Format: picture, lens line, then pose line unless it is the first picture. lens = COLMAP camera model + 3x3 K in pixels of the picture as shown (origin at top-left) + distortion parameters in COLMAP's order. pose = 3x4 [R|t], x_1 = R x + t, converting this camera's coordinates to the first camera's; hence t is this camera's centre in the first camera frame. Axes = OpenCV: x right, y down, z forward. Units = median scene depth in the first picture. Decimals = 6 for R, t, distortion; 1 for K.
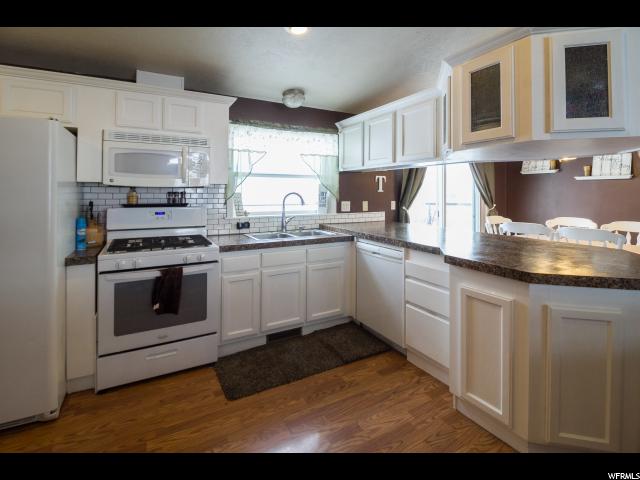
lens RADIAL K [[302.1, 0, 311.4], [0, 302.1, 187.1], [0, 0, 1]] dist [0.003660, -0.006458]
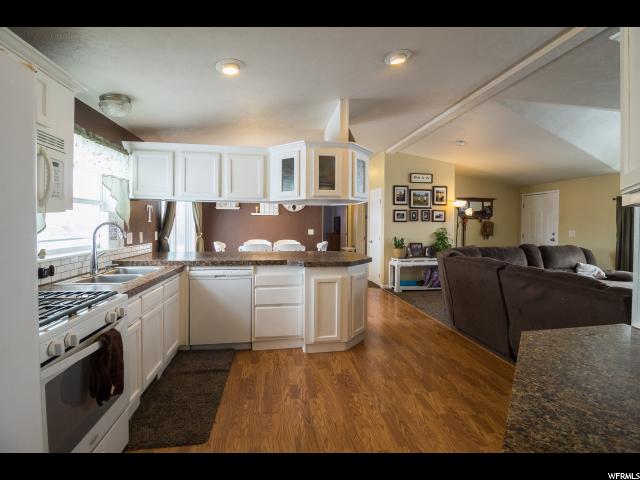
lens RADIAL K [[302.1, 0, 314.1], [0, 302.1, 224.6], [0, 0, 1]] dist [0.003660, -0.006458]
pose [[0.354328, 0.000760, 0.935121, -0.616121], [-0.024223, 0.999672, 0.008366, 0.004001], [-0.934808, -0.025616, 0.354230, 0.218873]]
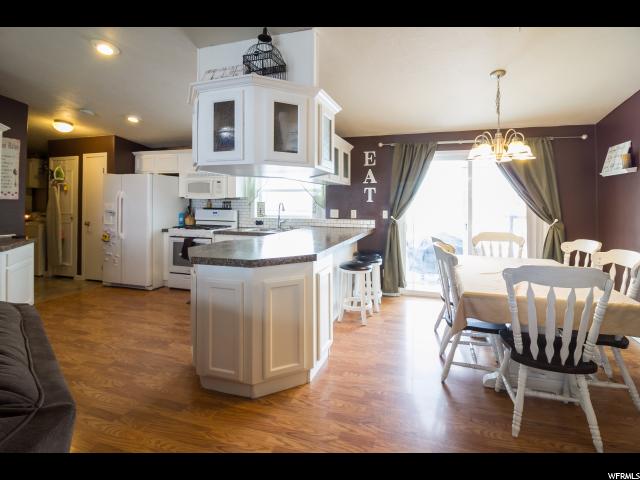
lens RADIAL K [[302.1, 0, 344.3], [0, 302.1, 199.9], [0, 0, 1]] dist [0.003660, -0.006458]
pose [[0.716835, -0.002330, -0.697239, 1.186558], [0.008268, 0.999953, 0.005159, 0.001998], [0.697194, -0.009463, 0.716820, 0.171664]]
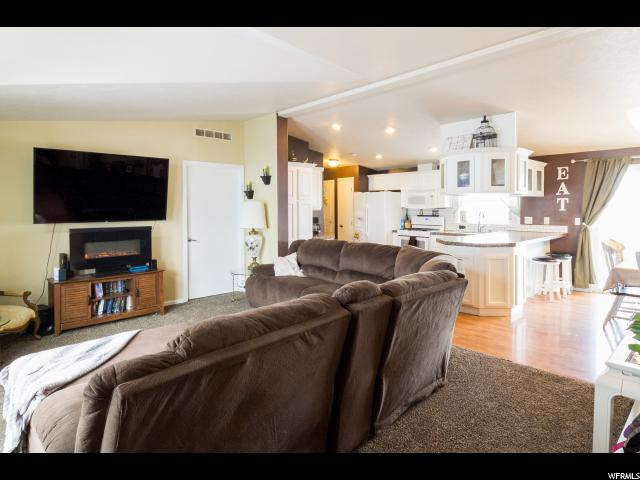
lens RADIAL K [[359.4, 0, 345.6], [0, 359.4, 218.9], [0, 0, 1]] dist [0.002094, -0.007419]
pose [[0.287233, 0.028624, -0.957433, 1.823475], [0.022448, 0.999078, 0.036603, -0.032868], [0.957598, -0.032006, 0.286325, -0.426358]]
